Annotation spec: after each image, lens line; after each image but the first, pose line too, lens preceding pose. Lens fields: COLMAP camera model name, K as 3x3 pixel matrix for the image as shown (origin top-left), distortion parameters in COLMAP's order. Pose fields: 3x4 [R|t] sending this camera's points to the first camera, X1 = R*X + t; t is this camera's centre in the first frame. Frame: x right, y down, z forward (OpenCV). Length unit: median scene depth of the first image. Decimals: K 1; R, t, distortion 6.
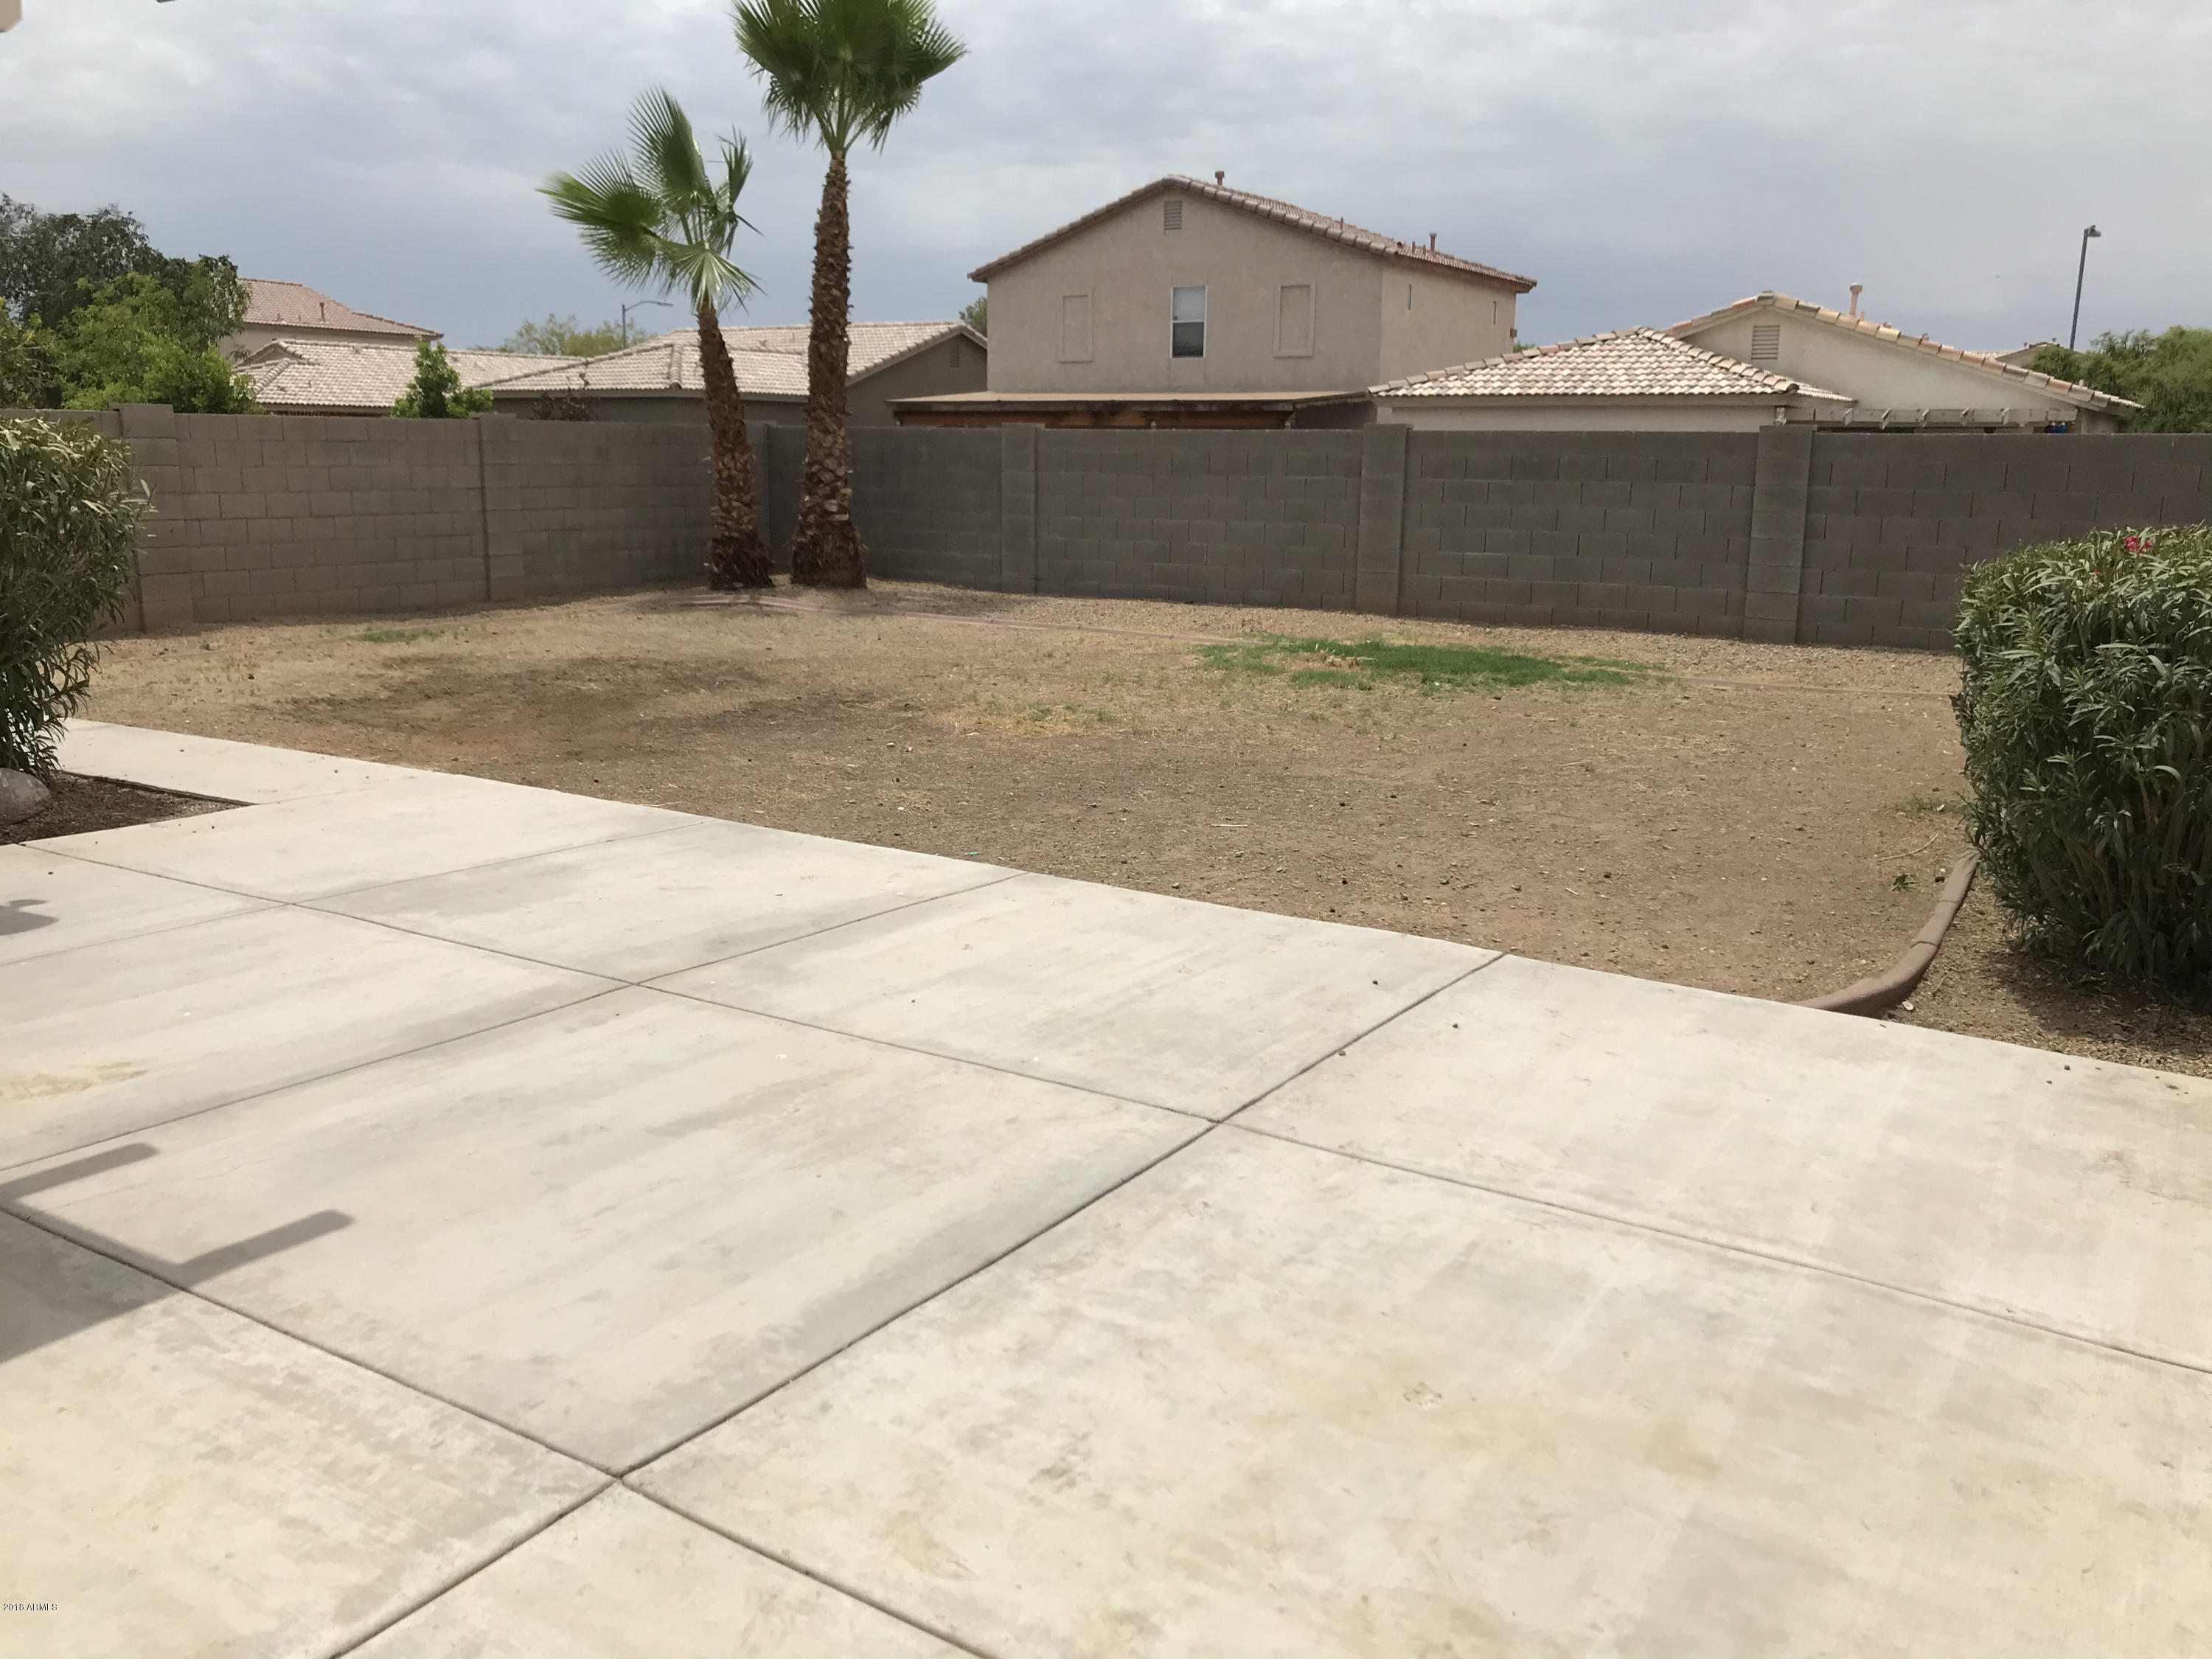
lens RADIAL K [[1828.0, 0, 1098.8], [0, 1828.0, 840.5], [0, 0, 1]] dist [0.001769, 0.014984]
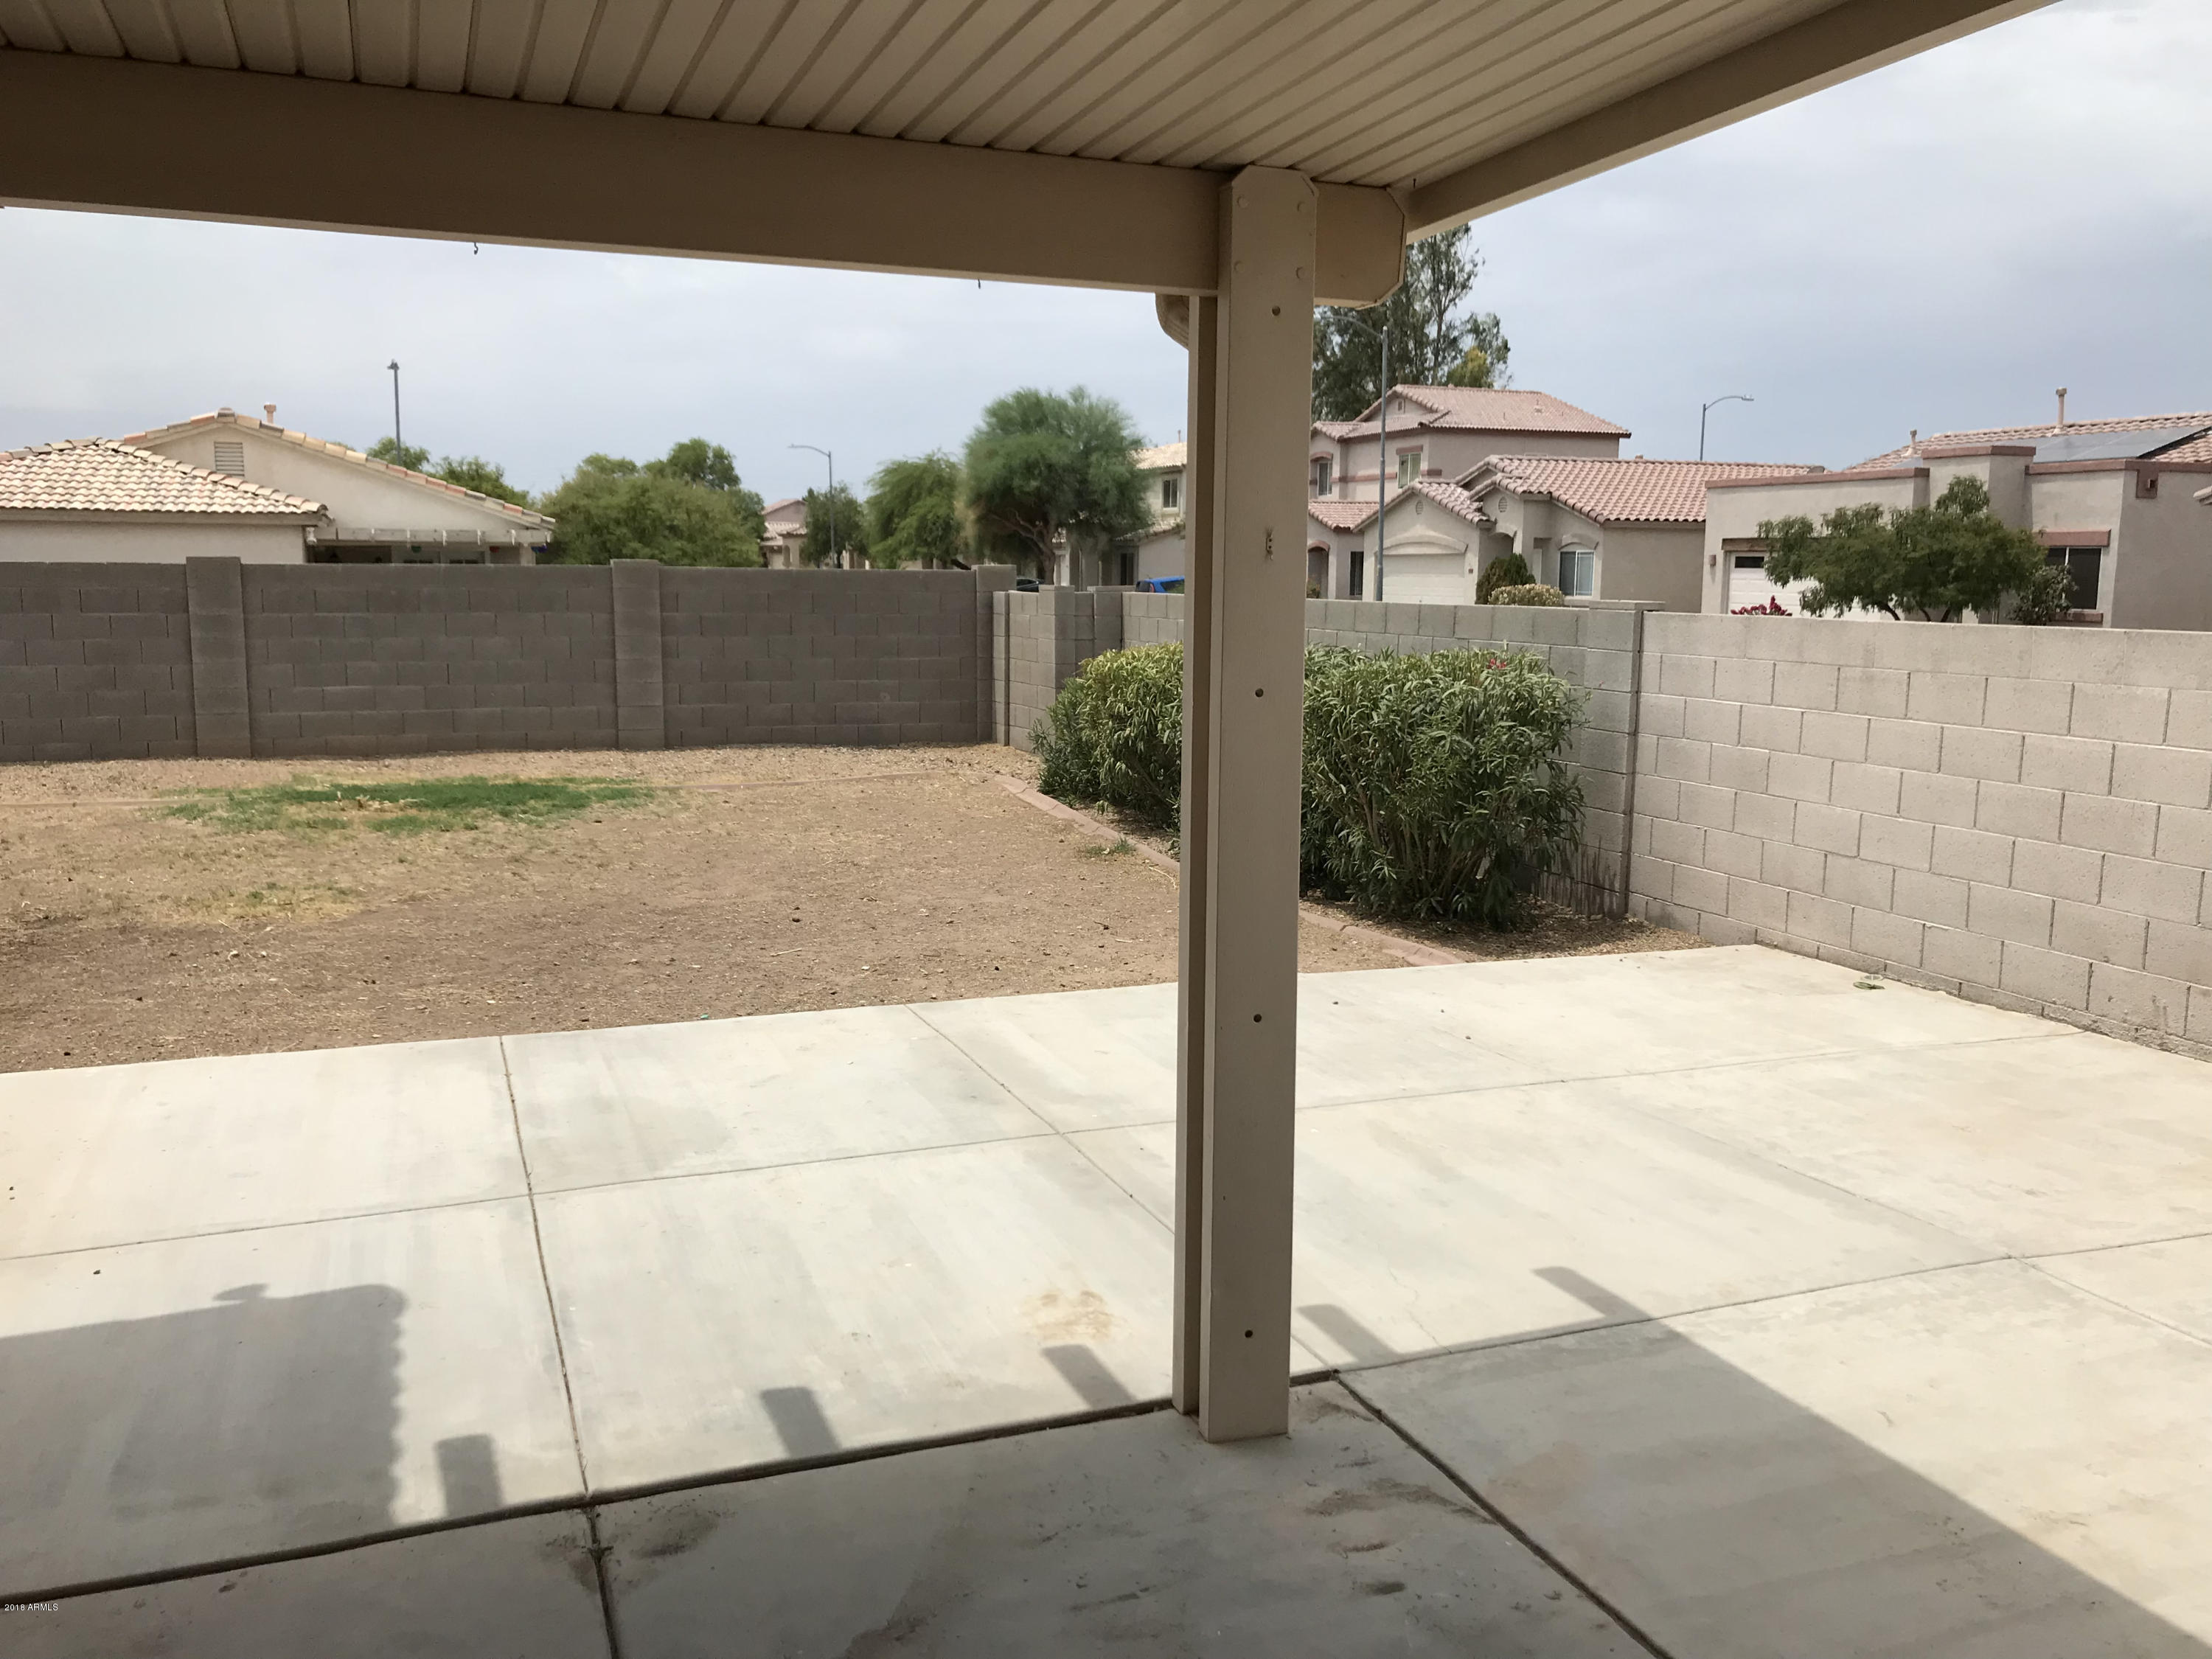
lens RADIAL K [[1828.0, 0, 1096.0], [0, 1828.0, 824.6], [0, 0, 1]] dist [0.001769, 0.014984]
pose [[0.586673, -0.120153, 0.800861, -1.288594], [0.167791, 0.985507, 0.024940, -0.149626], [-0.792251, 0.119746, 0.598331, 0.366045]]
